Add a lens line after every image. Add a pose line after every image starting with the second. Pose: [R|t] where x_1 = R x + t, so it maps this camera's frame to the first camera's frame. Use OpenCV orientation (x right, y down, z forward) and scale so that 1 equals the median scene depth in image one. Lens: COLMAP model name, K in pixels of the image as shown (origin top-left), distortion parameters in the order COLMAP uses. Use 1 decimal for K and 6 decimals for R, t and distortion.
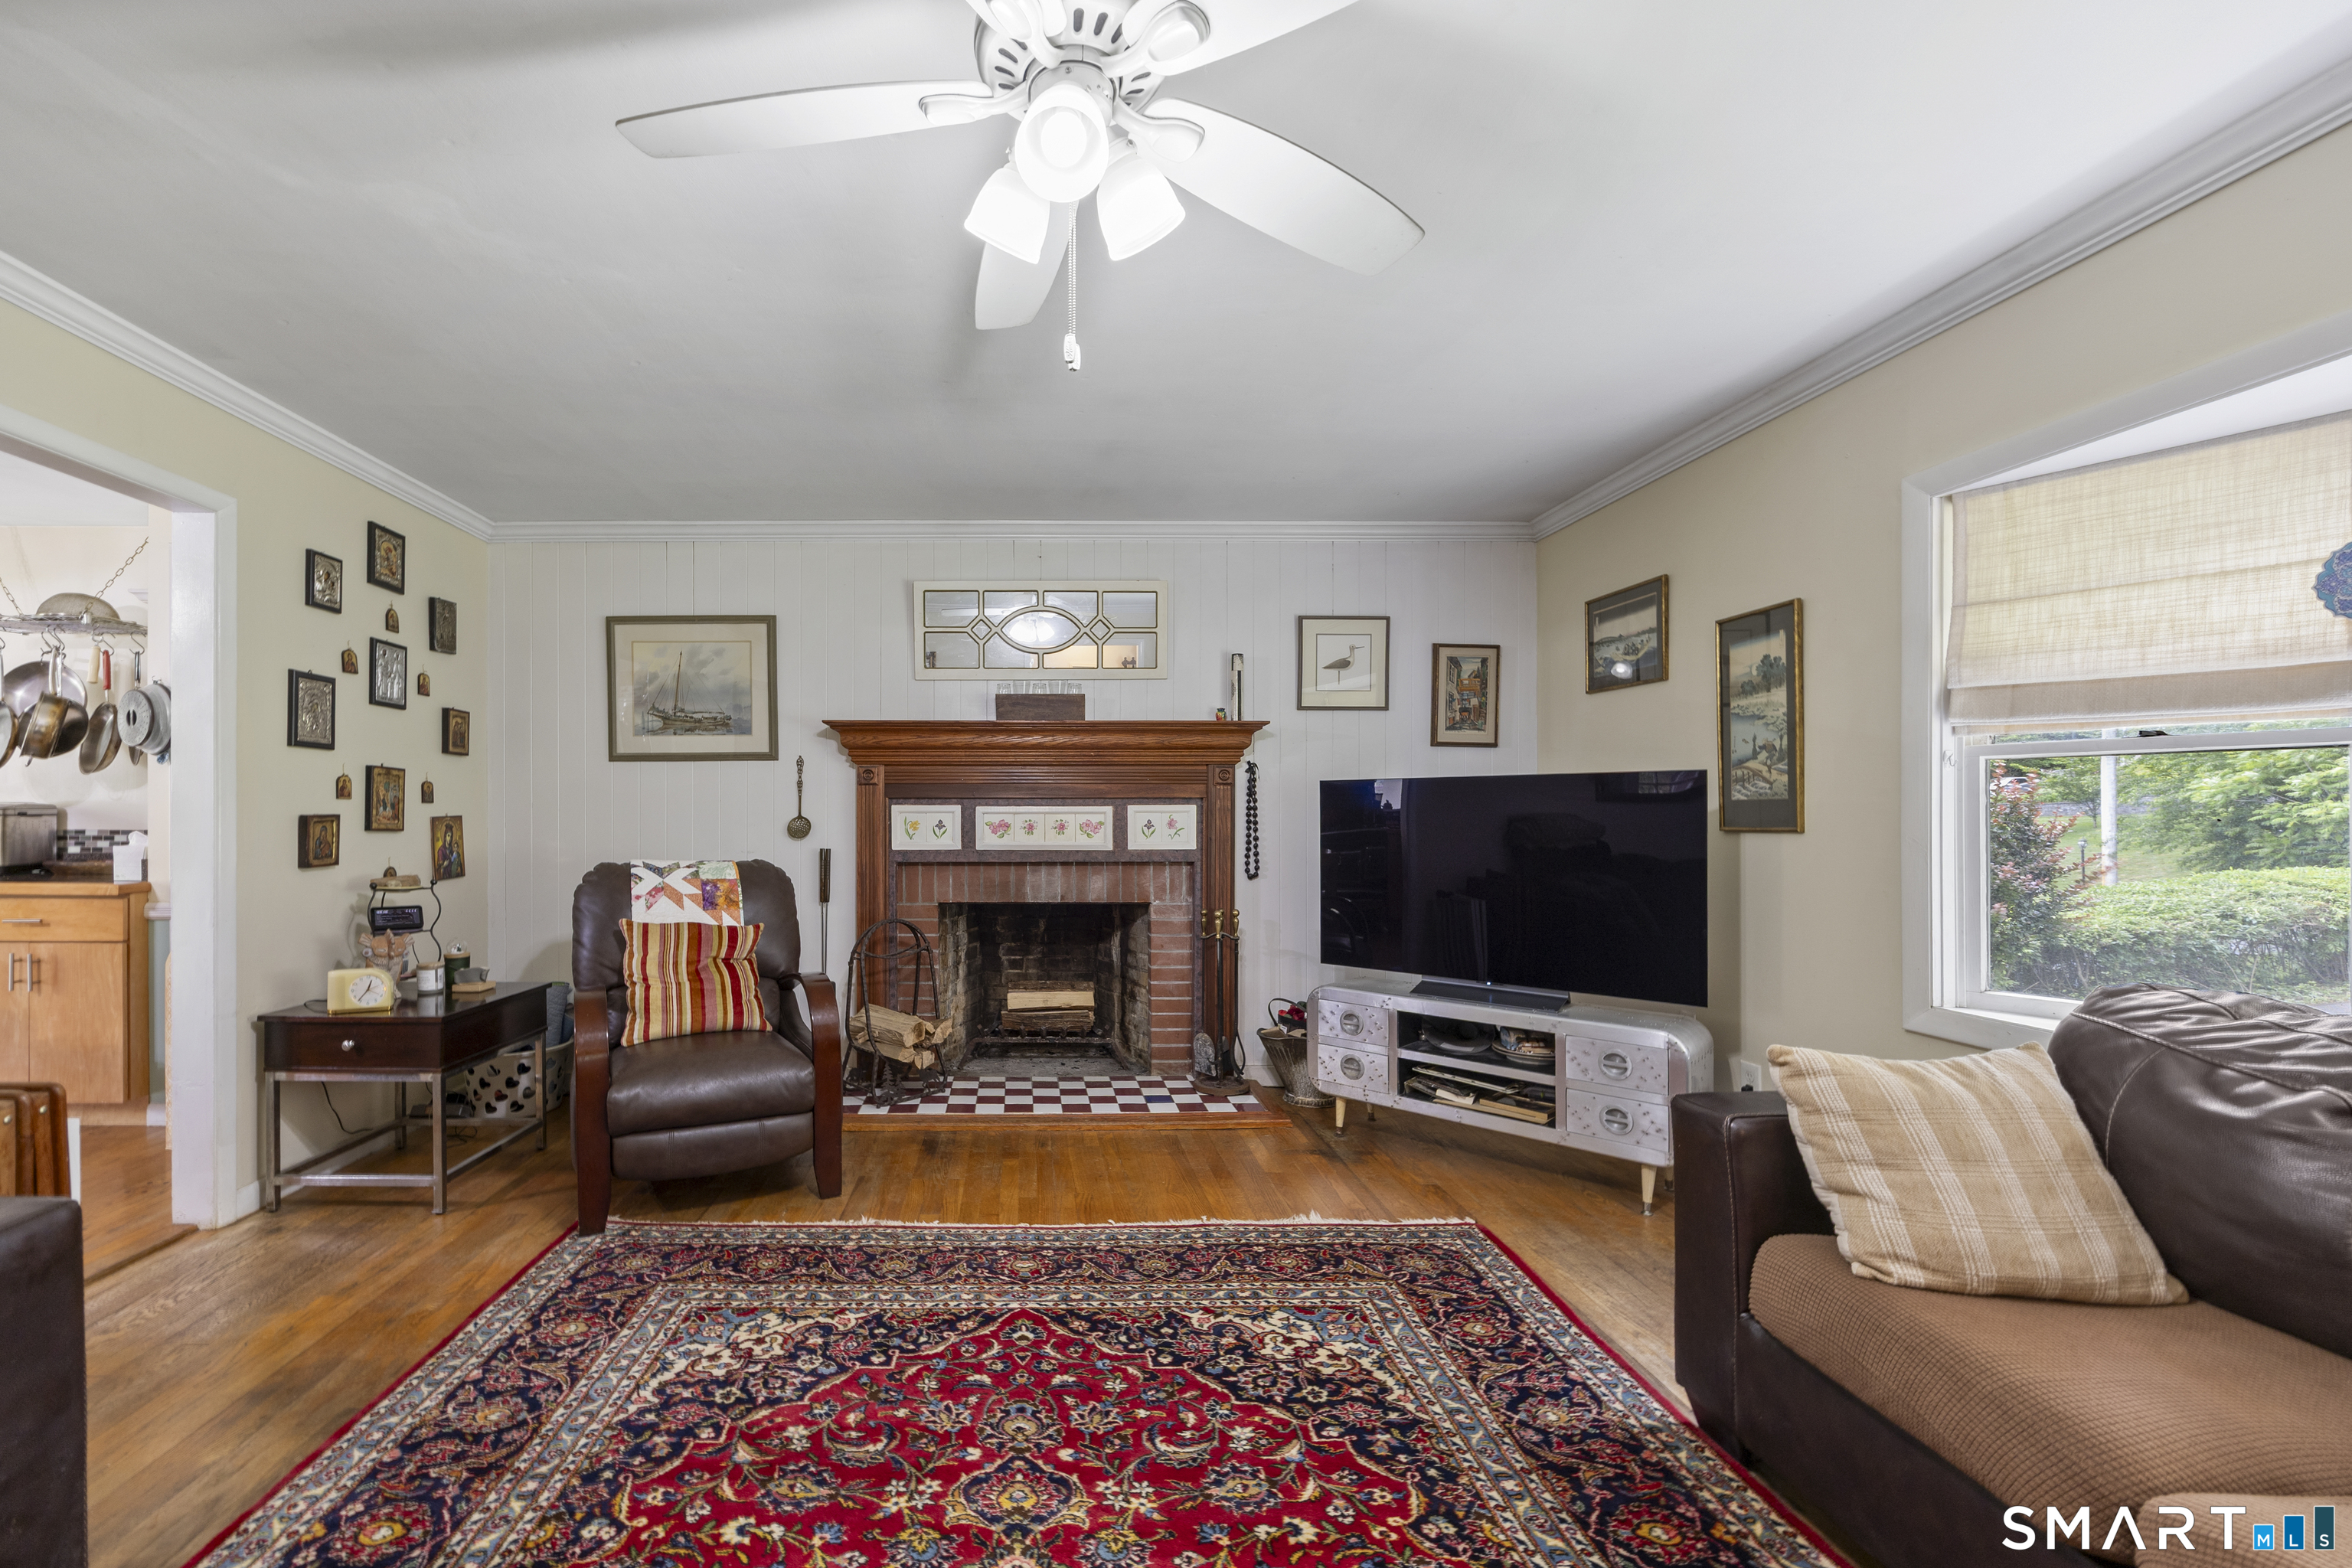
lens RADIAL K [[964.5, 0, 1046.0], [0, 964.5, 820.1], [0, 0, 1]] dist [-0.006081, 0.000397]
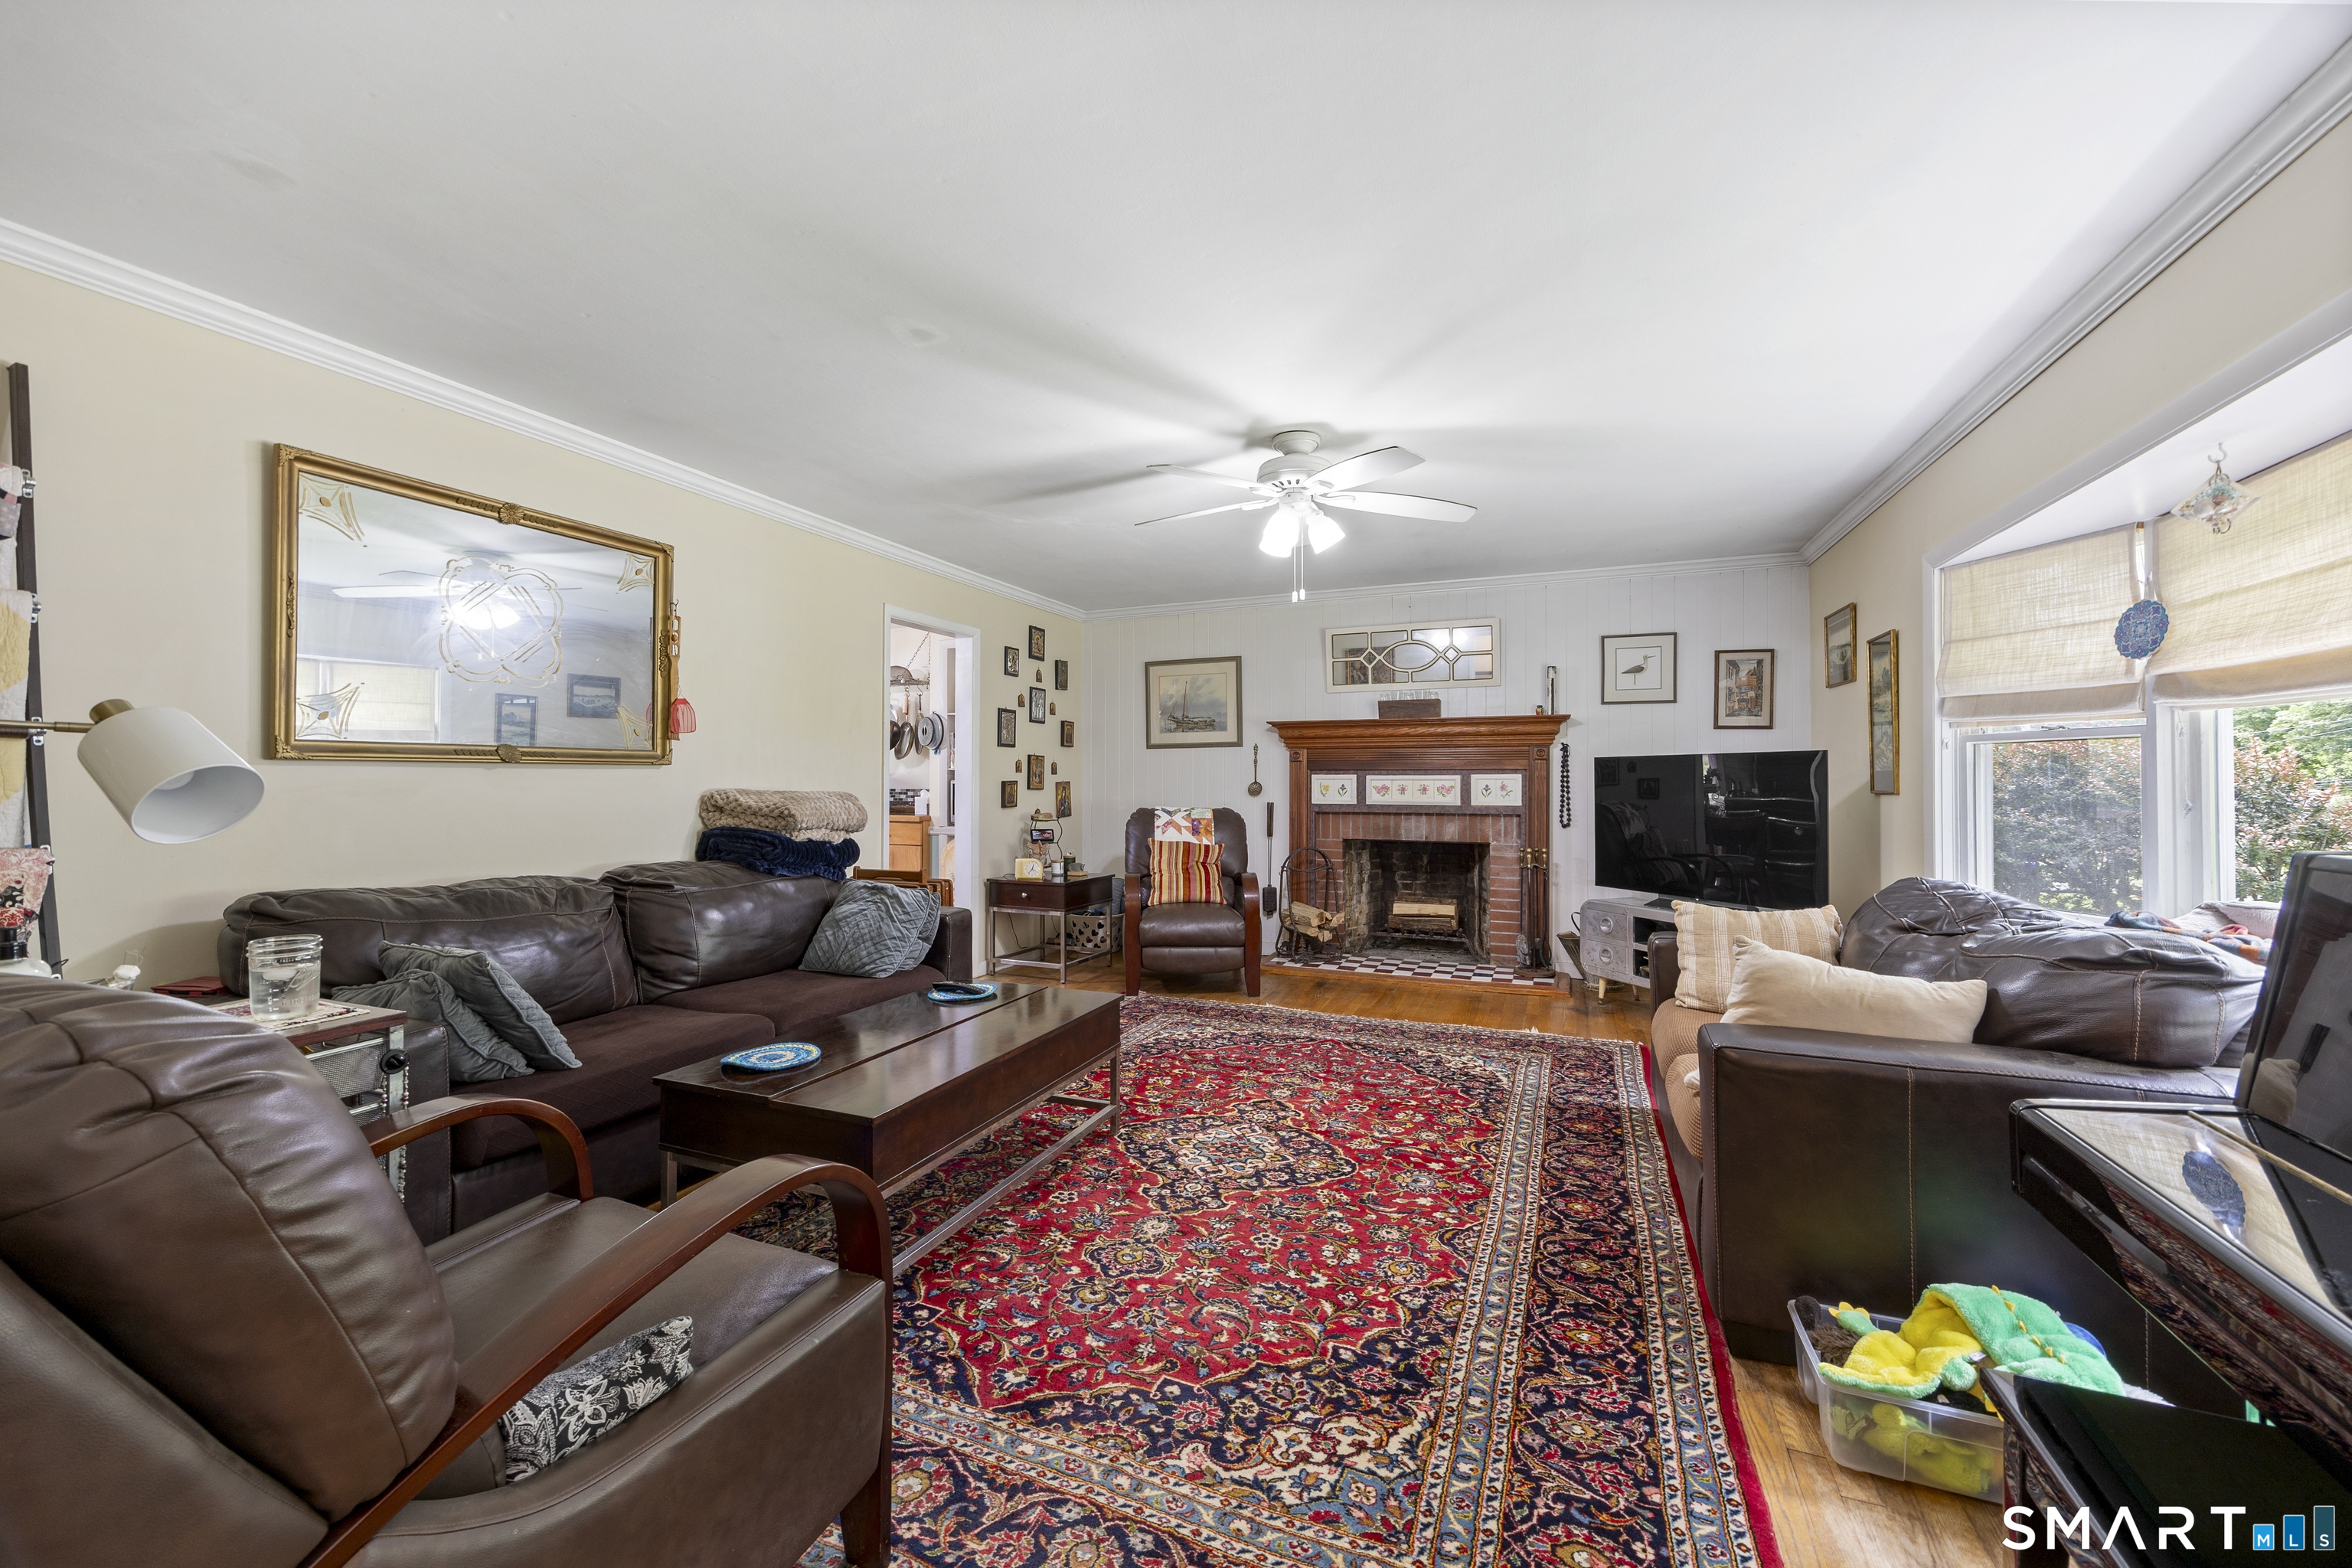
lens RADIAL K [[964.5, 0, 1153.4], [0, 964.5, 797.8], [0, 0, 1]] dist [-0.006081, 0.000397]
pose [[0.904783, 0.008213, -0.425795, 0.314690], [-0.003155, 0.999916, 0.012583, 0.003198], [0.425862, -0.010041, 0.904732, -0.593531]]
